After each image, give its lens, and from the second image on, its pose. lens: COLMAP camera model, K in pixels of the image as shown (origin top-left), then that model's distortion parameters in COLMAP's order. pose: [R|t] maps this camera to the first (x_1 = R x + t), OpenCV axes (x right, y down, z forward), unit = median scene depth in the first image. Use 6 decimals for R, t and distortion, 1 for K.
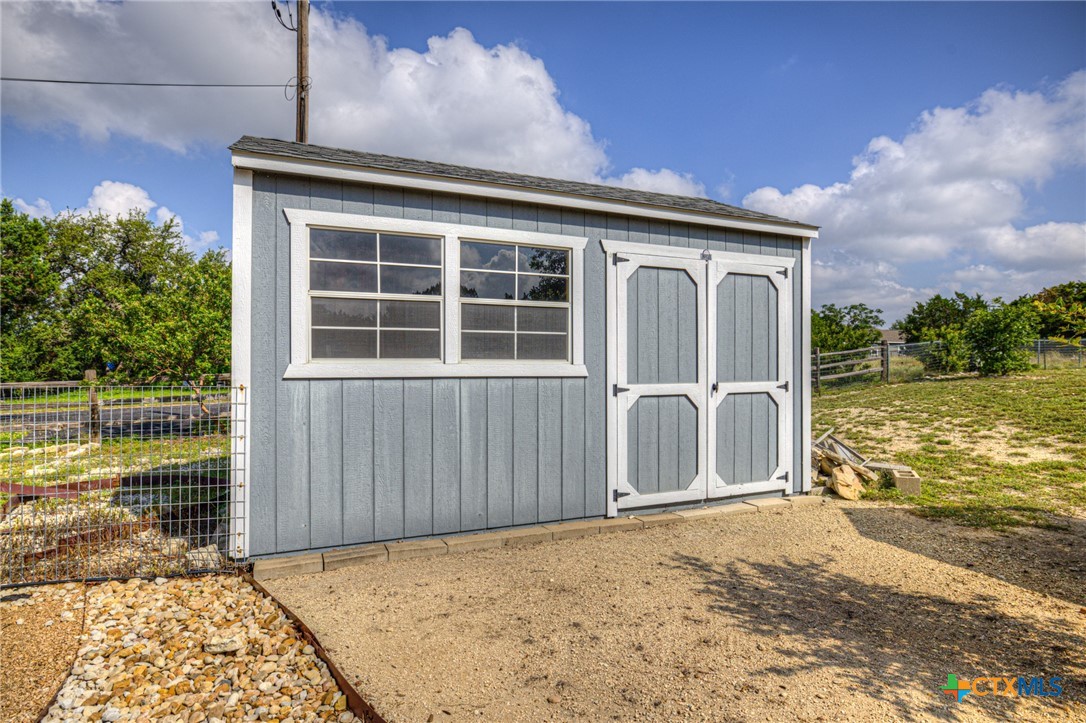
lens RADIAL K [[589.2, 0, 544.3], [0, 589.2, 365.5], [0, 0, 1]] dist [-0.006874, -0.003039]
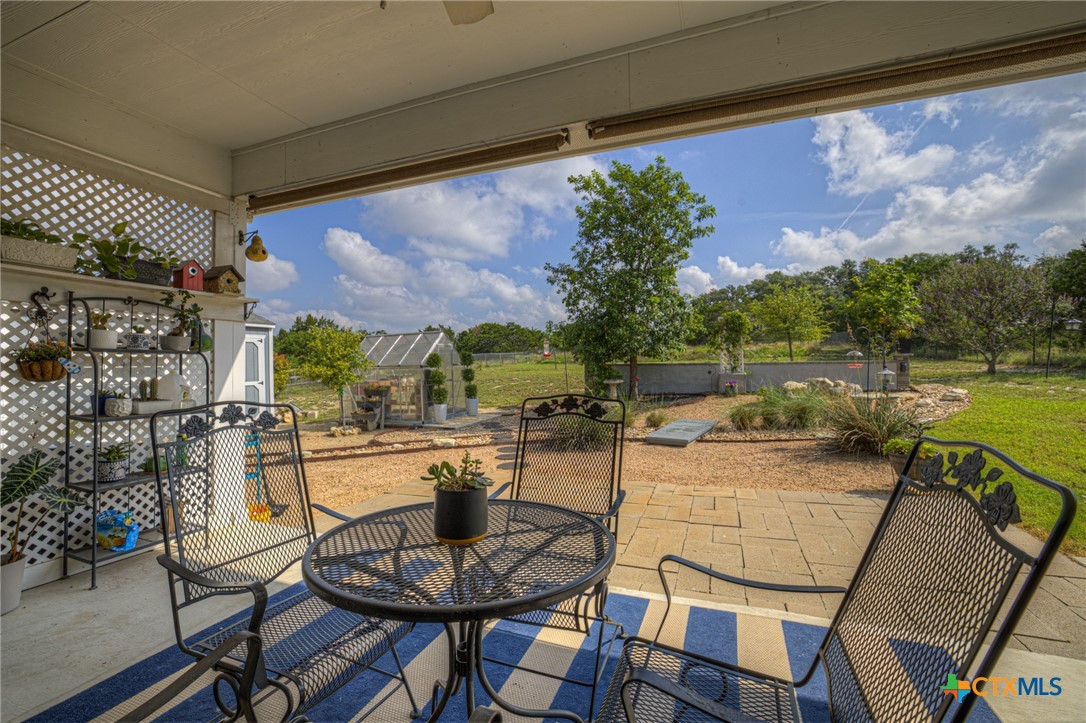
lens RADIAL K [[467.0, 0, 537.3], [0, 467.0, 358.9], [0, 0, 1]] dist [-0.023823, 0.001945]
pose [[0.724099, -0.010442, 0.689617, -0.160146], [0.026541, 0.999567, -0.012733, -0.017040], [-0.689185, 0.027523, 0.724062, -1.624673]]
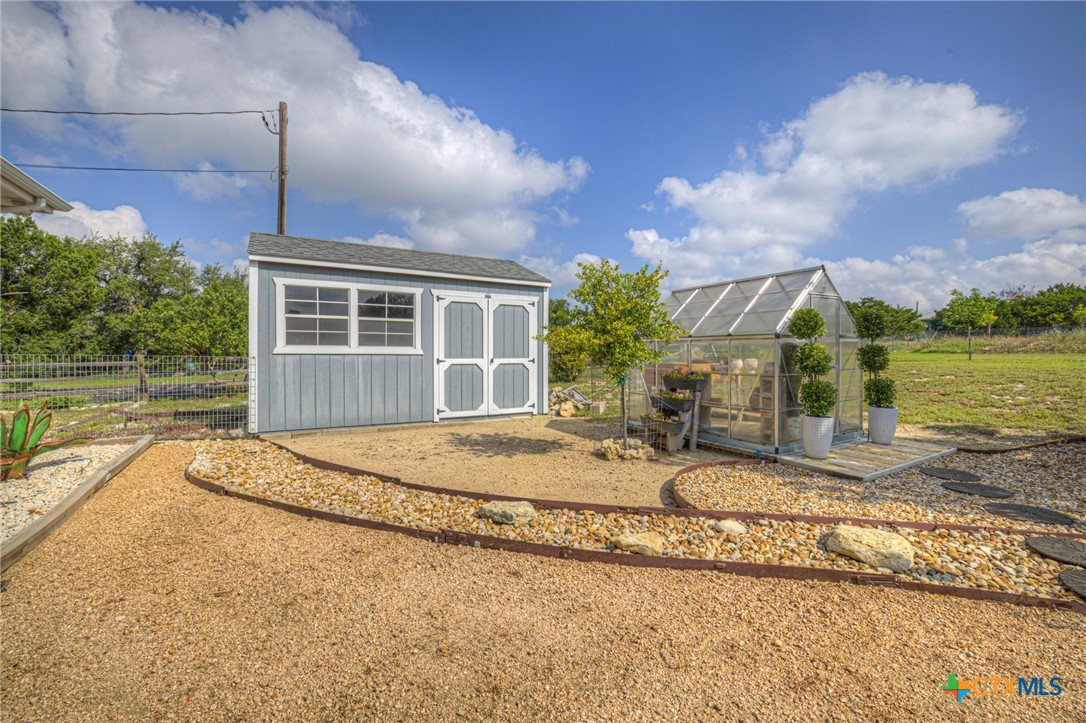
lens RADIAL K [[467.0, 0, 534.5], [0, 467.0, 362.3], [0, 0, 1]] dist [-0.023823, 0.001945]
pose [[0.994296, 0.000396, 0.106651, 0.281969], [-0.001692, 0.999926, 0.012061, 0.024463], [-0.106639, -0.012172, 0.994223, -0.675620]]
